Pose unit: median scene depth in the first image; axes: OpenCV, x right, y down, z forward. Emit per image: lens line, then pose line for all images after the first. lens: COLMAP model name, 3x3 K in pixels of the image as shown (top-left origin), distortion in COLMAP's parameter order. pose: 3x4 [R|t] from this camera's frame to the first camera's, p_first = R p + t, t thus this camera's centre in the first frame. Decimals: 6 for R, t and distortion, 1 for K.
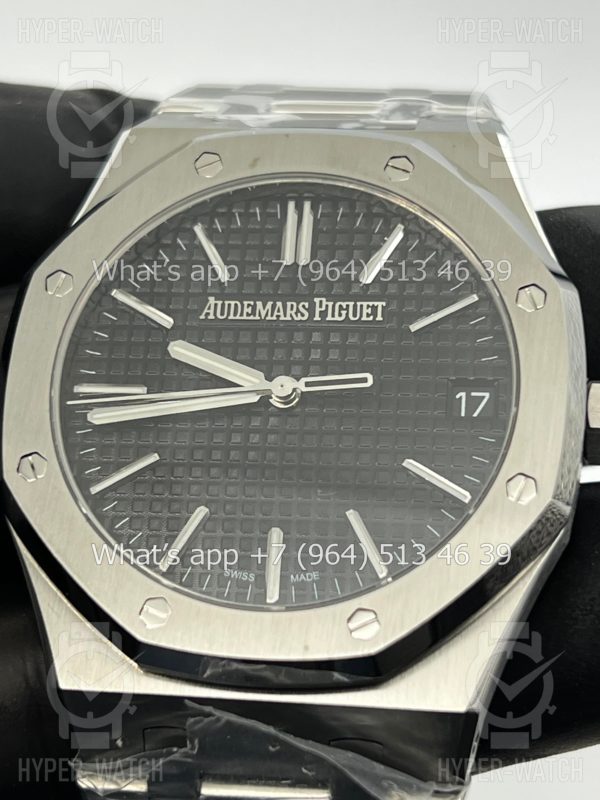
lens RADIAL K [[1961.0, 0, 303.9], [0, 1961.0, 392.4], [0, 0, 1]] dist [0.172085, 0.000000]
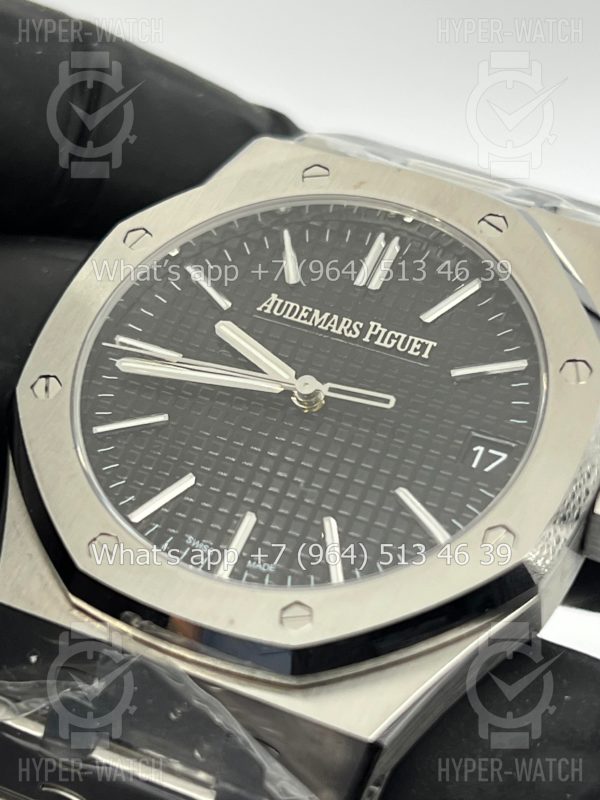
lens RADIAL K [[1961.0, 0, 300.4], [0, 1961.0, 402.7], [0, 0, 1]] dist [0.172085, 0.000000]
pose [[0.941551, 0.288467, -0.173980, 0.156614], [-0.314633, 0.937573, -0.148198, 0.148911], [0.120369, 0.194276, 0.973534, 0.040674]]
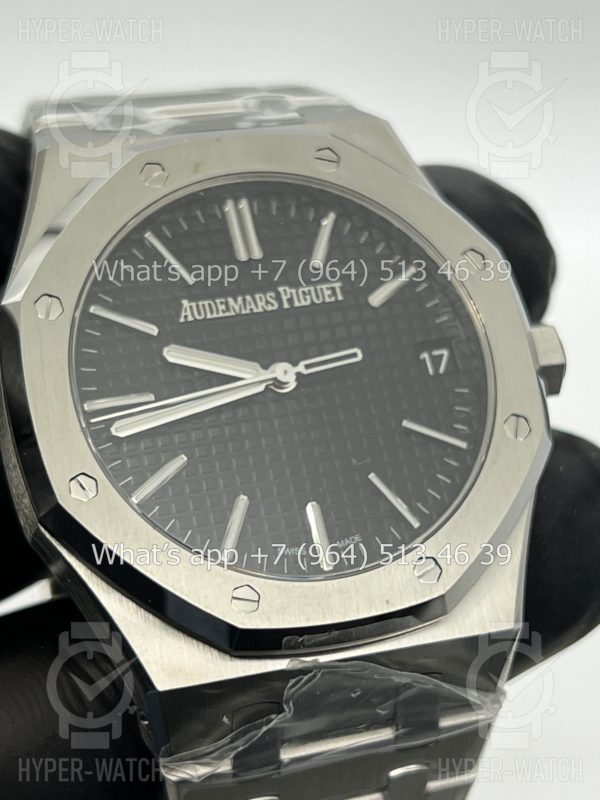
lens RADIAL K [[1961.0, 0, 296.5], [0, 1961.0, 402.5], [0, 0, 1]] dist [0.172085, 0.000000]
pose [[0.885442, -0.160095, 0.436306, -0.466590], [0.146863, 0.987075, 0.064144, -0.053676], [-0.440935, 0.007282, 0.897509, 0.031710]]
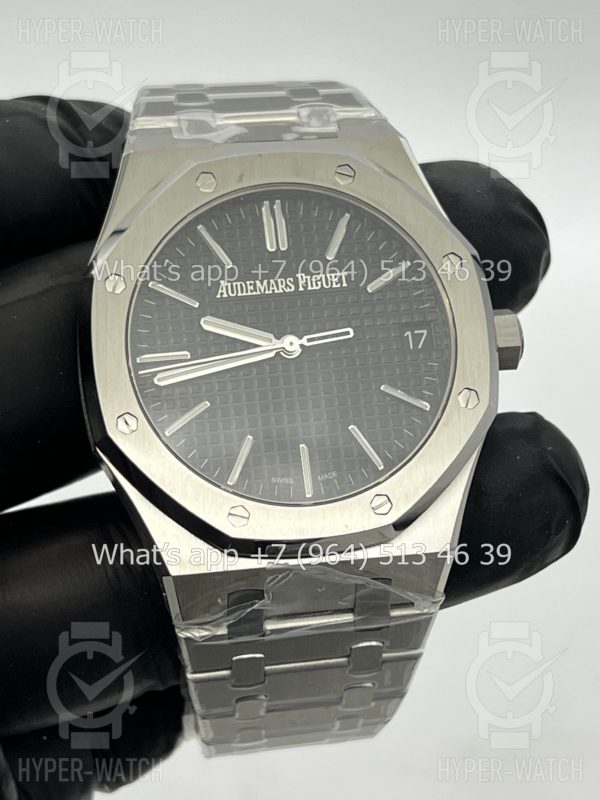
lens RADIAL K [[1961.0, 0, 296.0], [0, 1961.0, 402.2], [0, 0, 1]] dist [0.172085, 0.000000]
pose [[0.949418, -0.131904, 0.284969, -0.406932], [0.082224, 0.980262, 0.179792, -0.210940], [-0.303060, -0.147266, 0.941524, -0.330485]]
